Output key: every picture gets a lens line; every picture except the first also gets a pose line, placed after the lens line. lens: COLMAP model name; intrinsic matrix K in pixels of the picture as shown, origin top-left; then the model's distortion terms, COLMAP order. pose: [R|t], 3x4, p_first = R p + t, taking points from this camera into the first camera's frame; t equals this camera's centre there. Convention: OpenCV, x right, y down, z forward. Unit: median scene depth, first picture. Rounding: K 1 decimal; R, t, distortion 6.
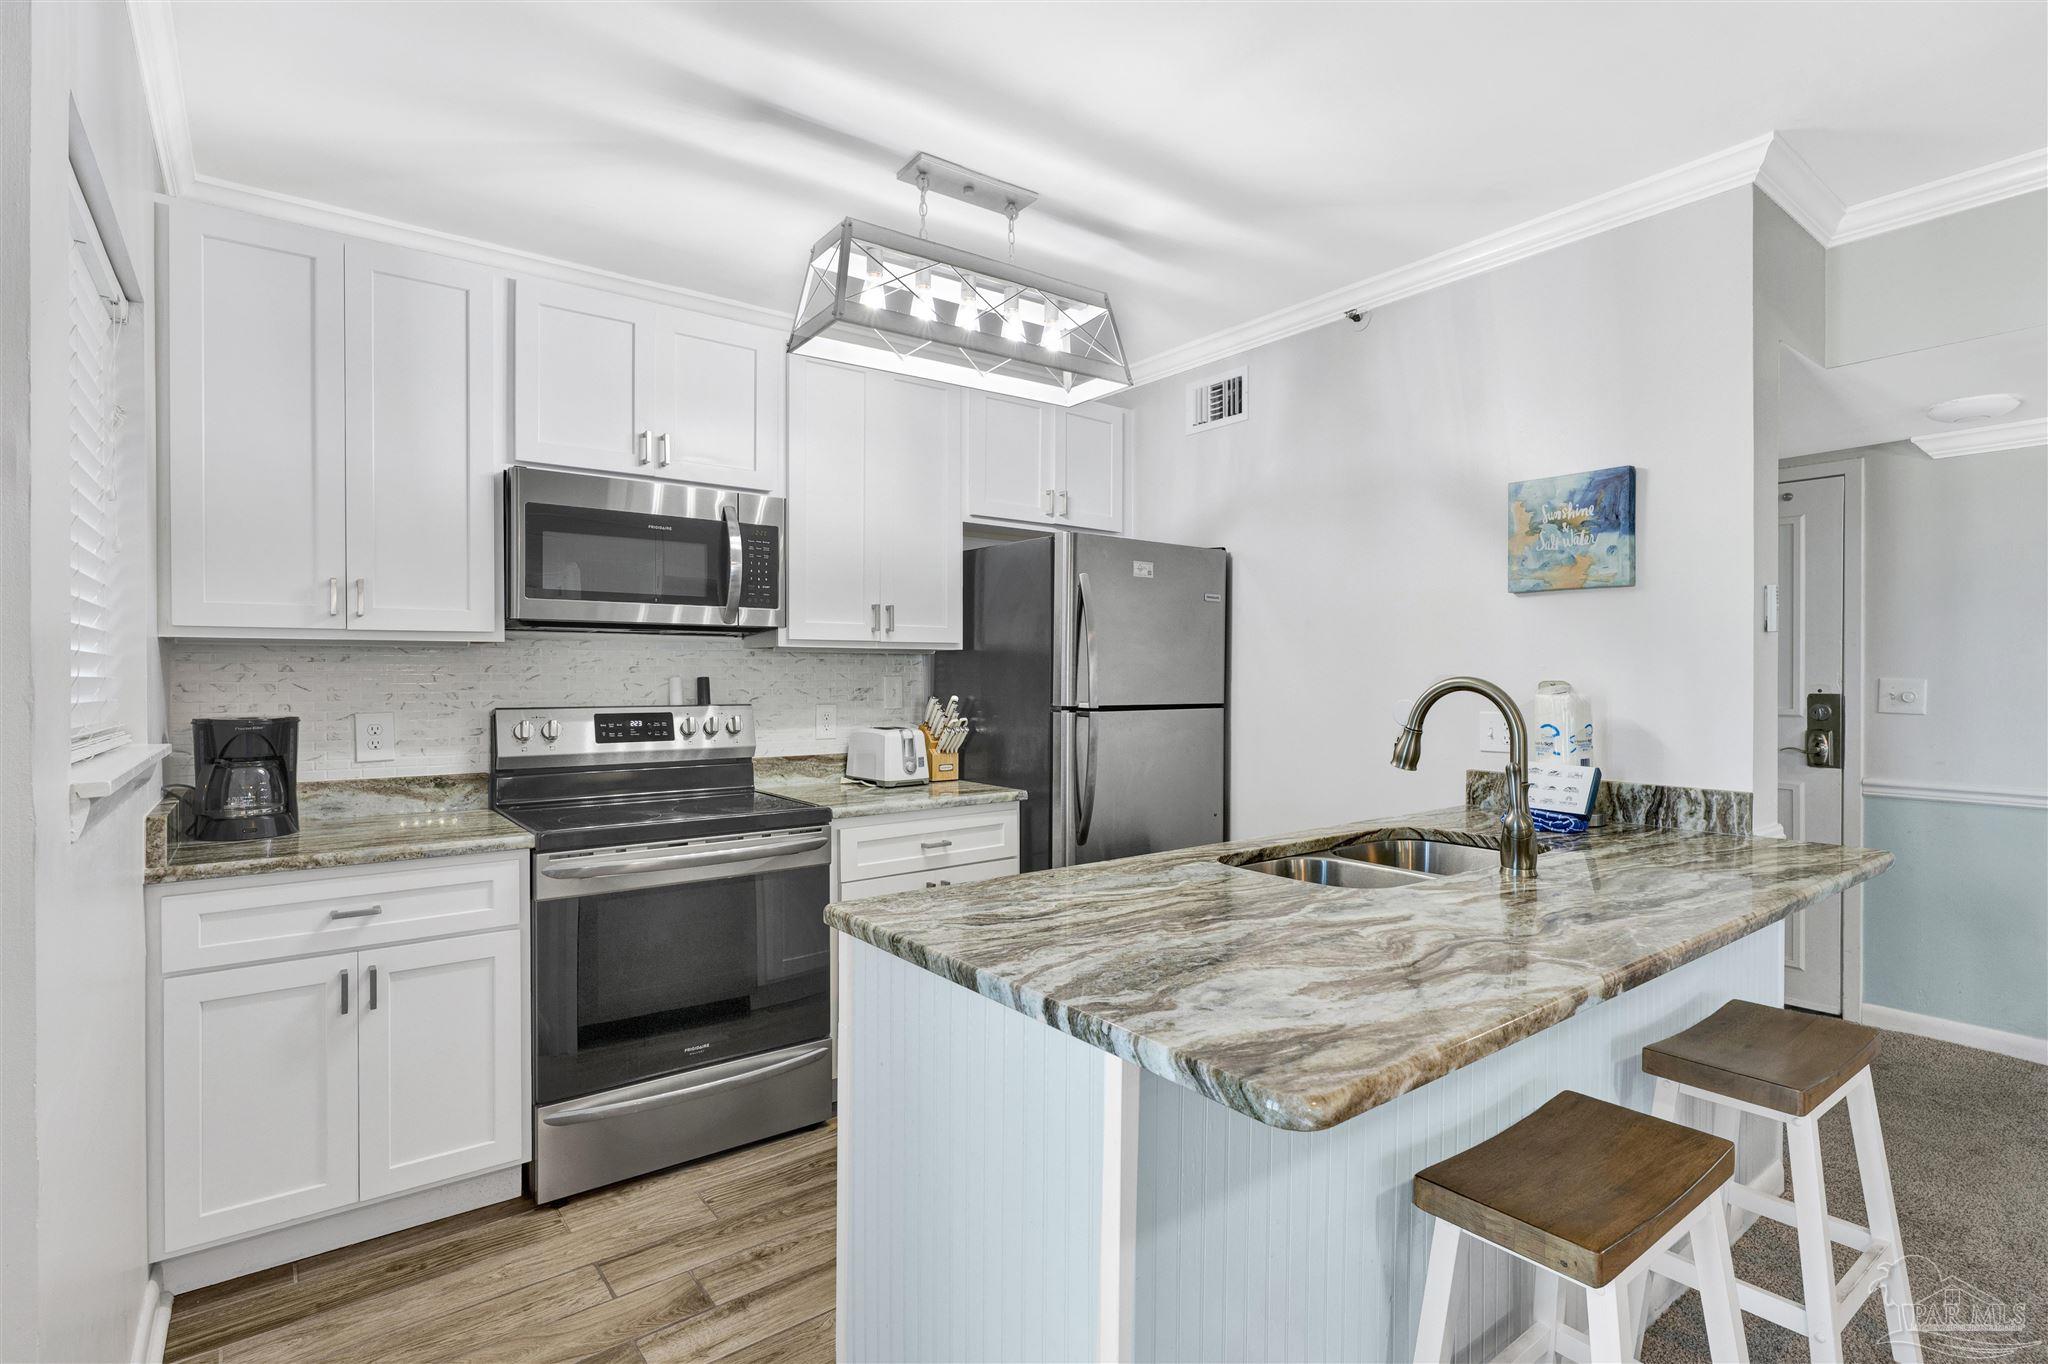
lens RADIAL K [[963.7, 0, 1024.0], [0, 963.7, 682.0], [0, 0, 1]] dist [-0.000786, 0.000269]
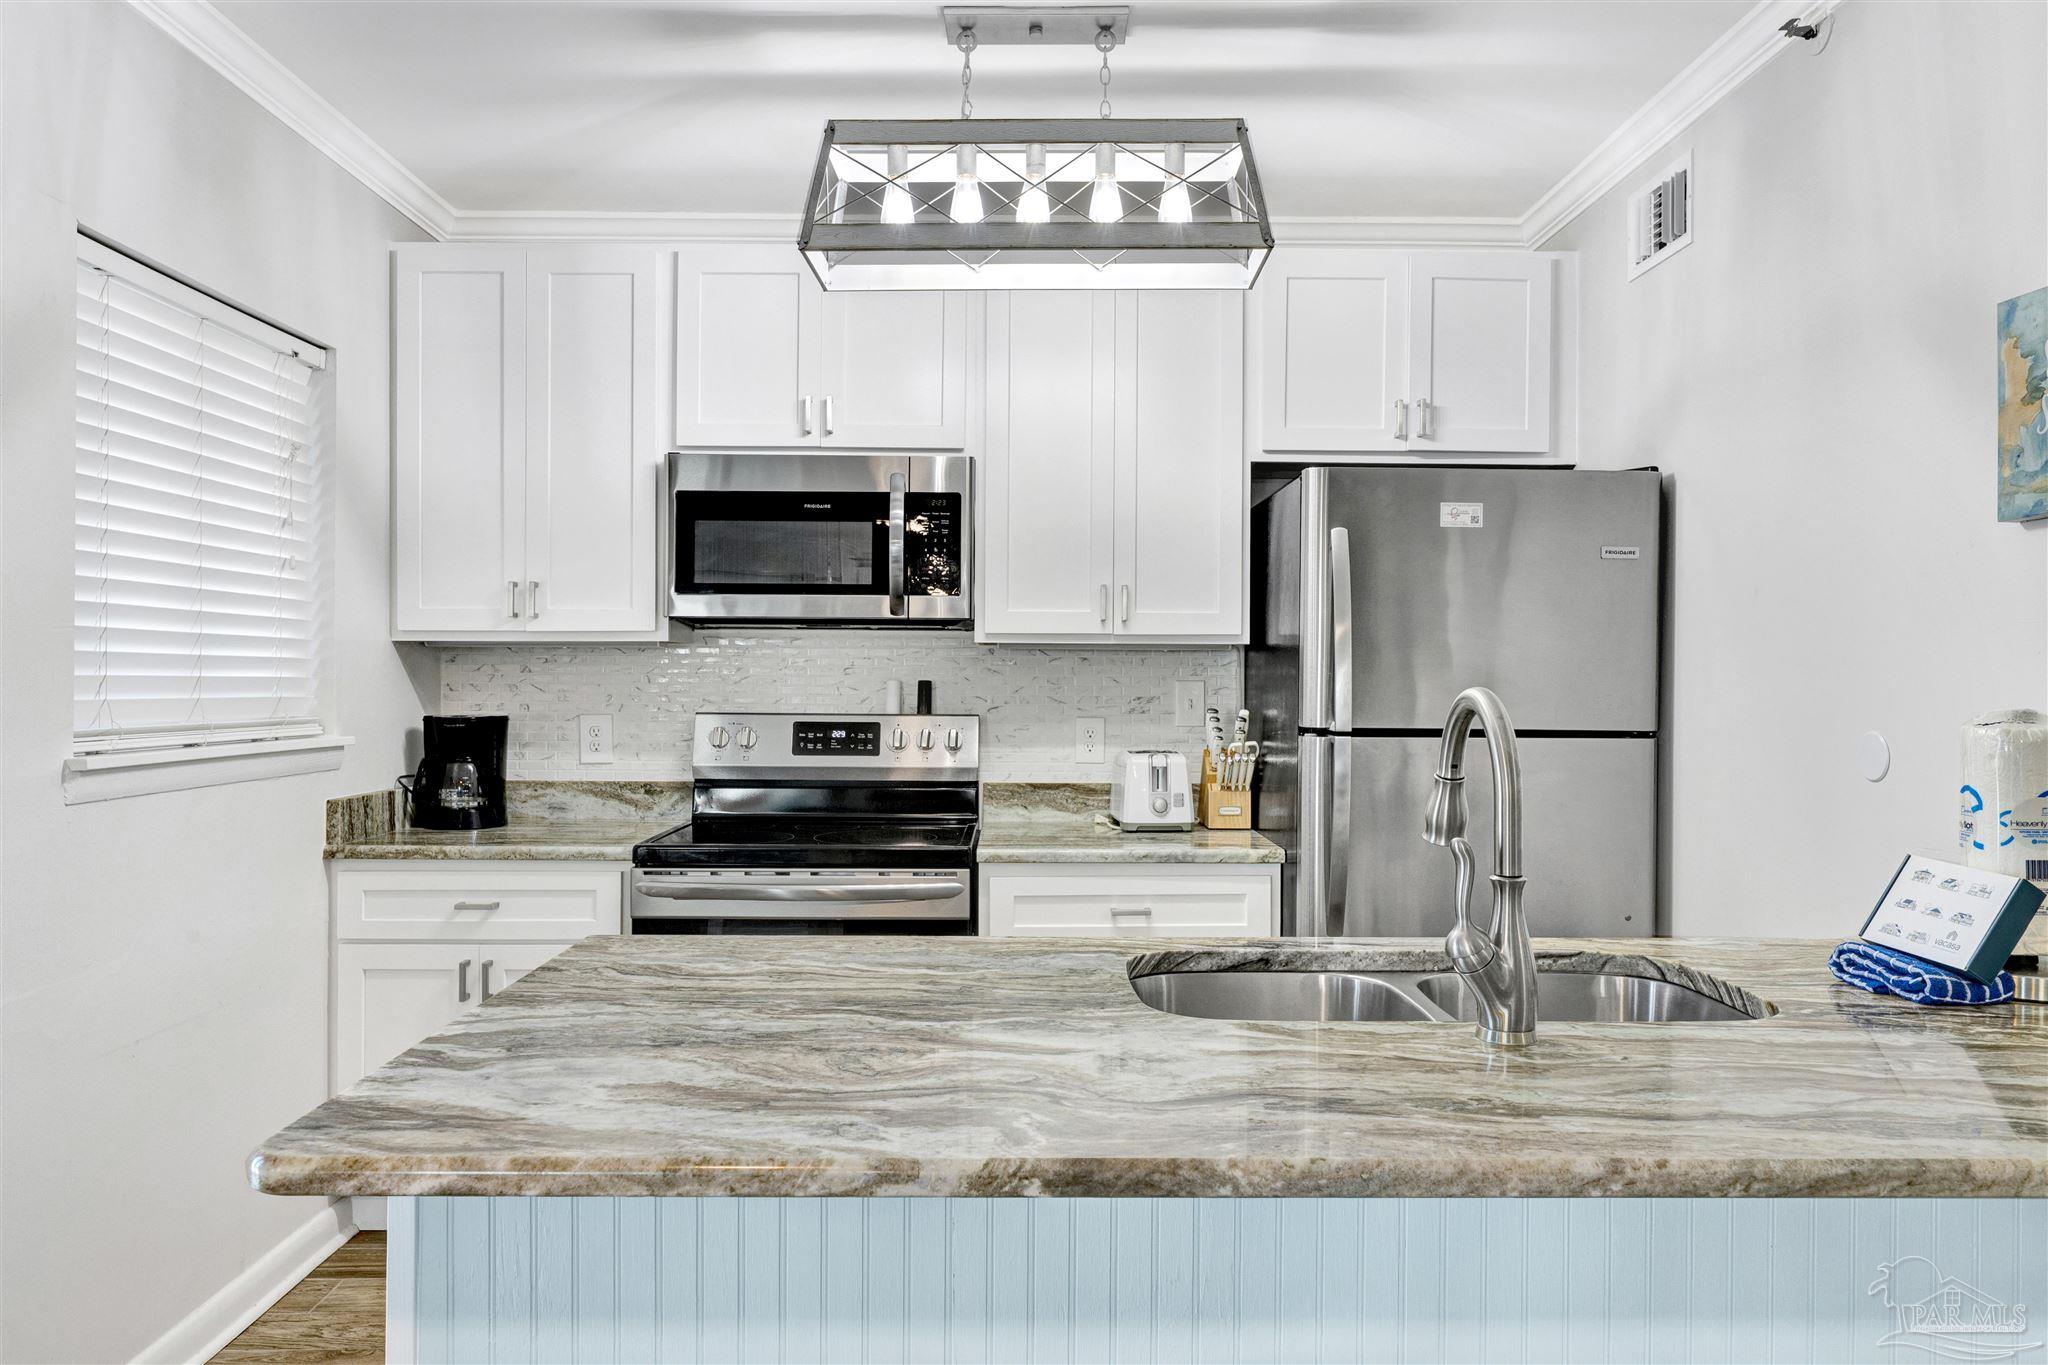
lens RADIAL K [[1383.0, 0, 1038.5], [0, 1383.0, 683.2], [0, 0, 1]] dist [-0.000270, -0.001441]
pose [[0.806562, 0.007701, -0.591100, 0.529770], [-0.010125, 0.999948, -0.000789, -0.003402], [0.591063, 0.006621, 0.806598, 0.127199]]
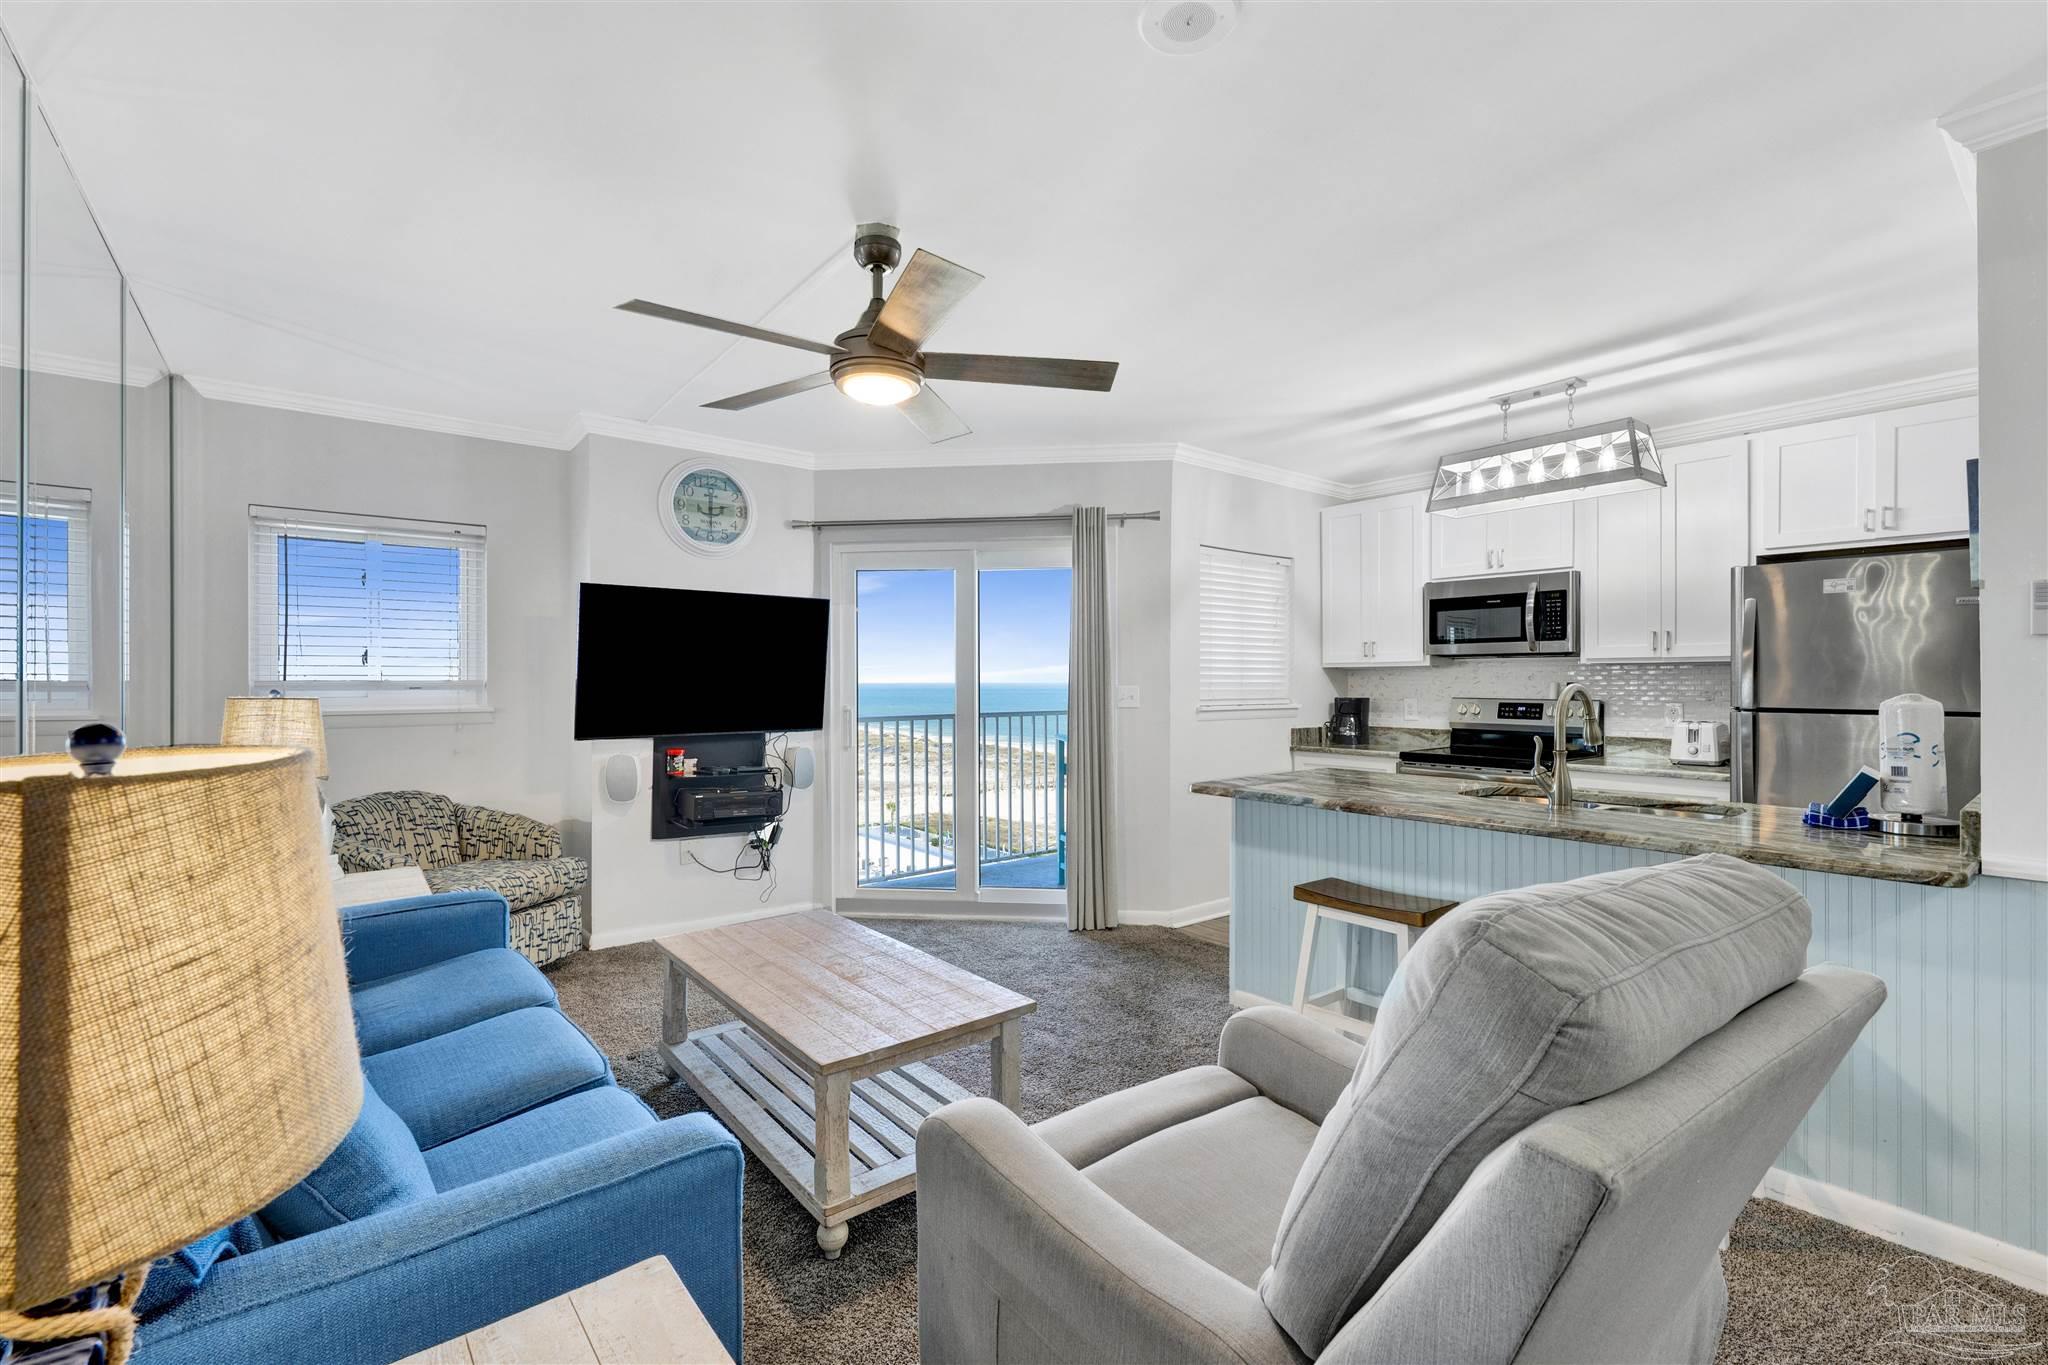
lens RADIAL K [[888.1, 0, 1027.3], [0, 888.1, 677.4], [0, 0, 1]] dist [-0.000300, -0.000012]
pose [[0.035685, -0.002037, -0.999361, 1.333880], [-0.006259, 0.999978, -0.002262, -0.005384], [0.999343, 0.006336, 0.035671, 0.050421]]
